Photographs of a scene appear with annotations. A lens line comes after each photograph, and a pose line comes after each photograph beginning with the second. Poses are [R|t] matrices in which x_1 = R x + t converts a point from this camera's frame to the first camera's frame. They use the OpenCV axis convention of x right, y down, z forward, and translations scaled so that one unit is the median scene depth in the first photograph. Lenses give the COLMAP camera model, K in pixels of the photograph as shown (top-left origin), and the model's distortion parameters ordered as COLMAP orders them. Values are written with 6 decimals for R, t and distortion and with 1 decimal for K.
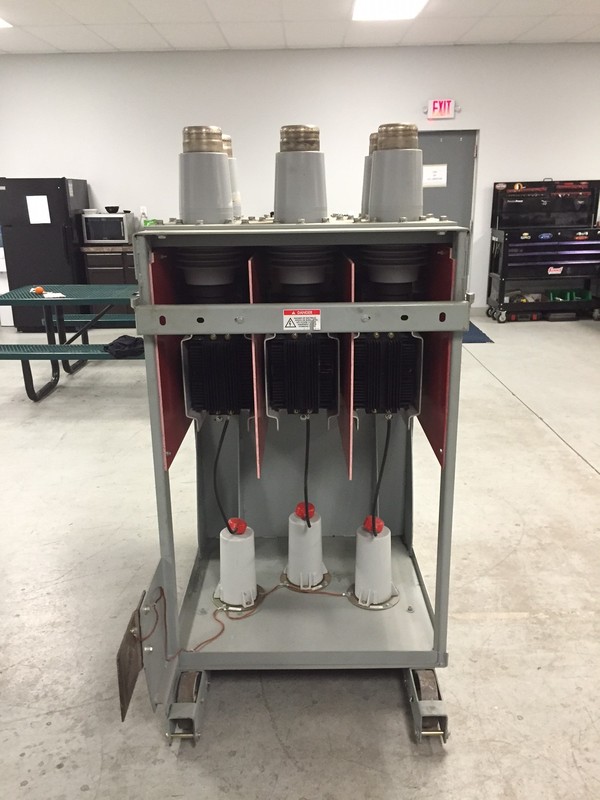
lens RADIAL K [[686.1, 0, 301.8], [0, 686.1, 397.2], [0, 0, 1]] dist [0.053962, -0.068191]
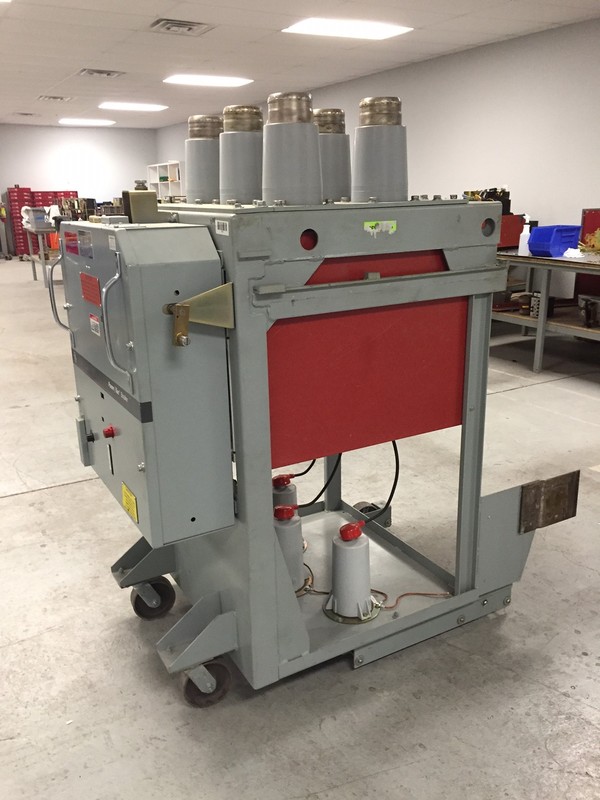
lens RADIAL K [[686.1, 0, 302.9], [0, 686.1, 399.5], [0, 0, 1]] dist [0.053962, -0.068191]
pose [[-0.491321, -0.242583, 0.836515, -0.922641], [0.271431, 0.869957, 0.411704, -0.422888], [-0.827604, 0.429335, -0.361583, 1.523182]]
